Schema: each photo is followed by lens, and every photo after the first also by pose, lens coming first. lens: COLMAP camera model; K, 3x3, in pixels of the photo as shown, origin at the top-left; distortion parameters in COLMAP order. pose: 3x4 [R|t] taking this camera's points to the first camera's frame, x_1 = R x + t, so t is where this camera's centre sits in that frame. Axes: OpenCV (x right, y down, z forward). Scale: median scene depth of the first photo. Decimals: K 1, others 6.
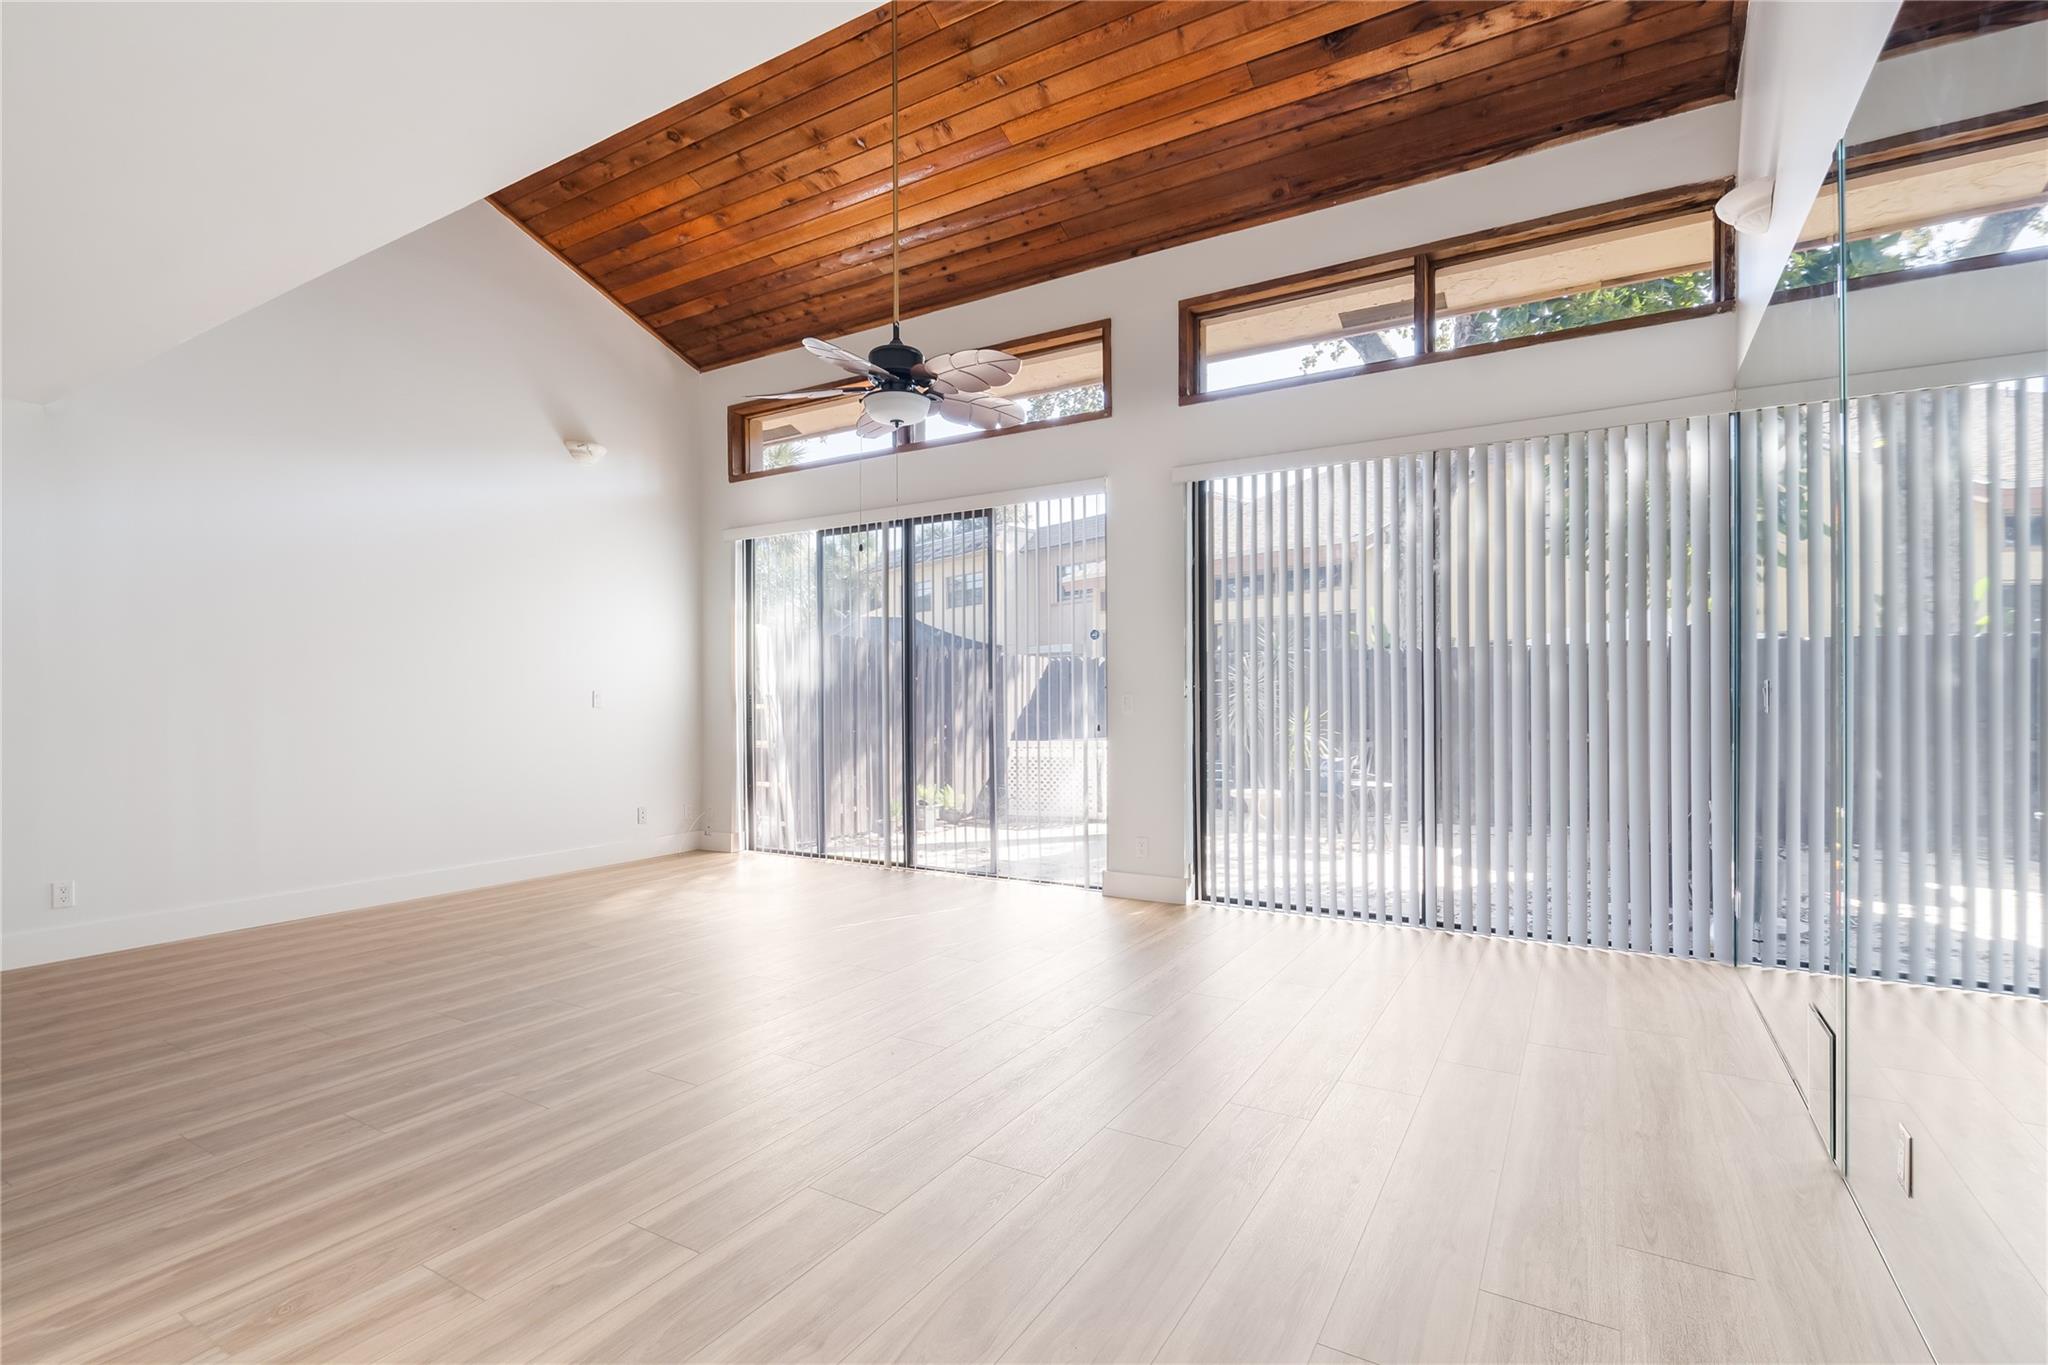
lens RADIAL K [[961.4, 0, 1018.5], [0, 961.4, 688.5], [0, 0, 1]] dist [0.000093, 0.000162]
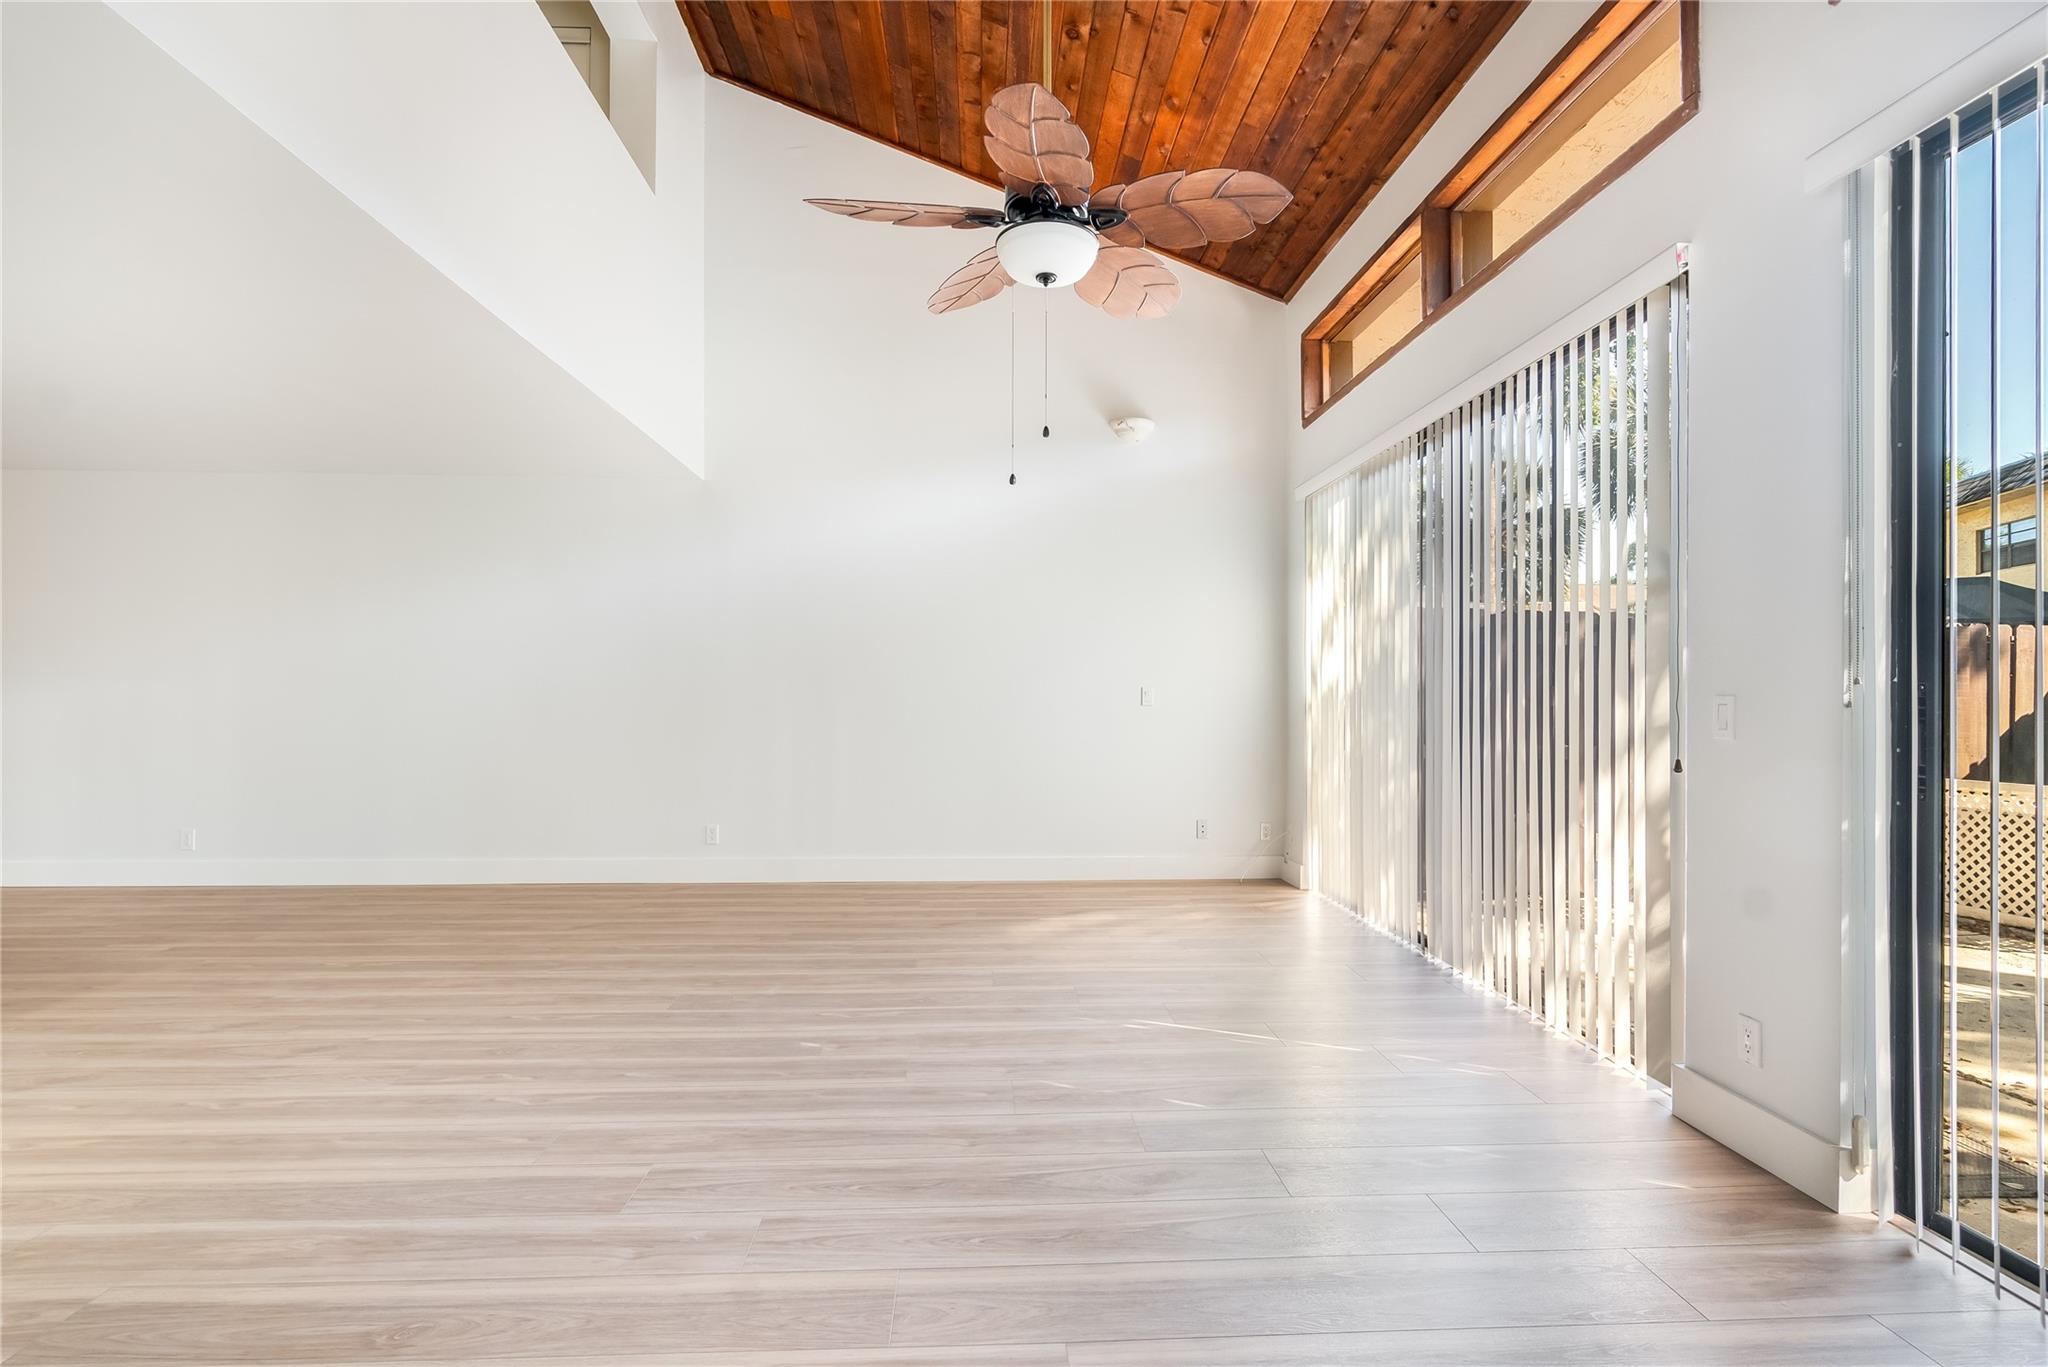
lens RADIAL K [[965.1, 0, 1023.7], [0, 965.1, 682.0], [0, 0, 1]] dist [-0.005130, -0.000490]
pose [[0.563605, -0.005119, -0.826029, 0.295510], [-0.001263, 0.999974, -0.007059, 0.004844], [0.826044, 0.005022, 0.563584, 0.452730]]
